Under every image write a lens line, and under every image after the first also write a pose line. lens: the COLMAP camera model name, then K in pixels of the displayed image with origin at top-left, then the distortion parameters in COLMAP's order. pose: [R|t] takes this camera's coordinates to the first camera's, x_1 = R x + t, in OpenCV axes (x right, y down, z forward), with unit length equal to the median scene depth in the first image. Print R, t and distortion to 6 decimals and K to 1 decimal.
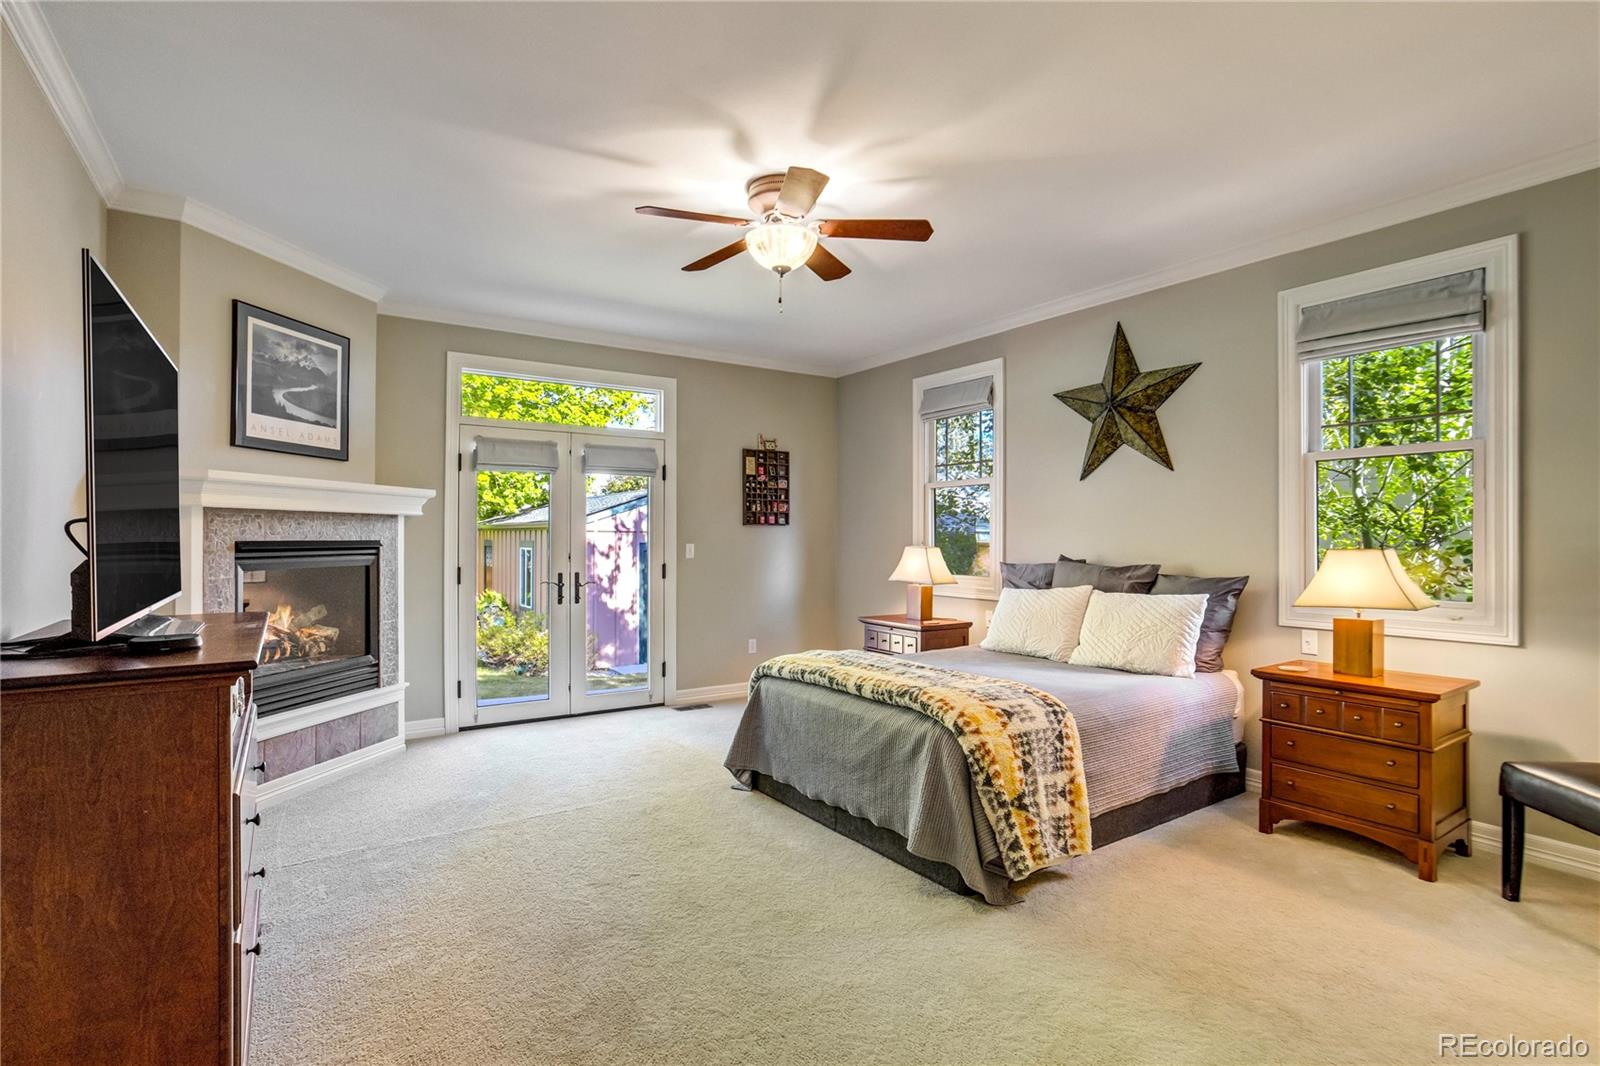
lens RADIAL K [[756.3, 0, 806.9], [0, 756.3, 526.7], [0, 0, 1]] dist [-0.056353, 0.024739]
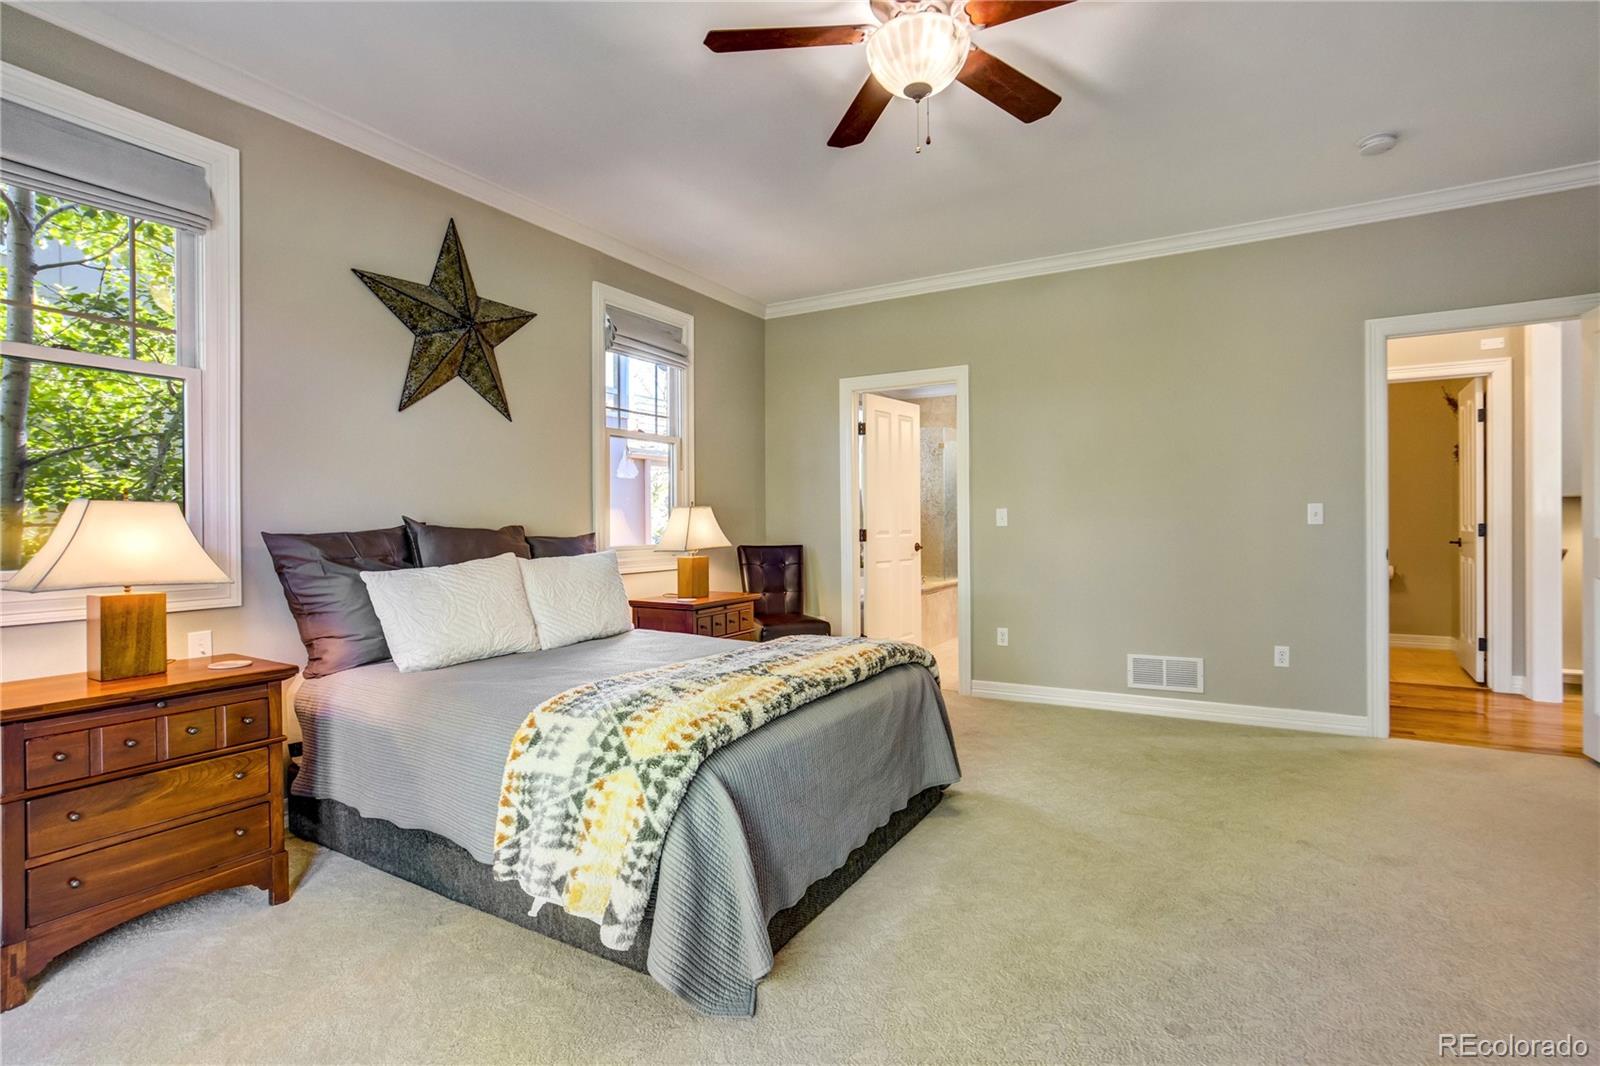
lens RADIAL K [[756.3, 0, 806.9], [0, 756.3, 526.7], [0, 0, 1]] dist [-0.056353, 0.024739]
pose [[-0.414695, -0.001269, 0.909960, -0.474026], [0.001442, 0.999997, 0.002052, 0.049549], [-0.909960, 0.002163, -0.414691, 1.061563]]
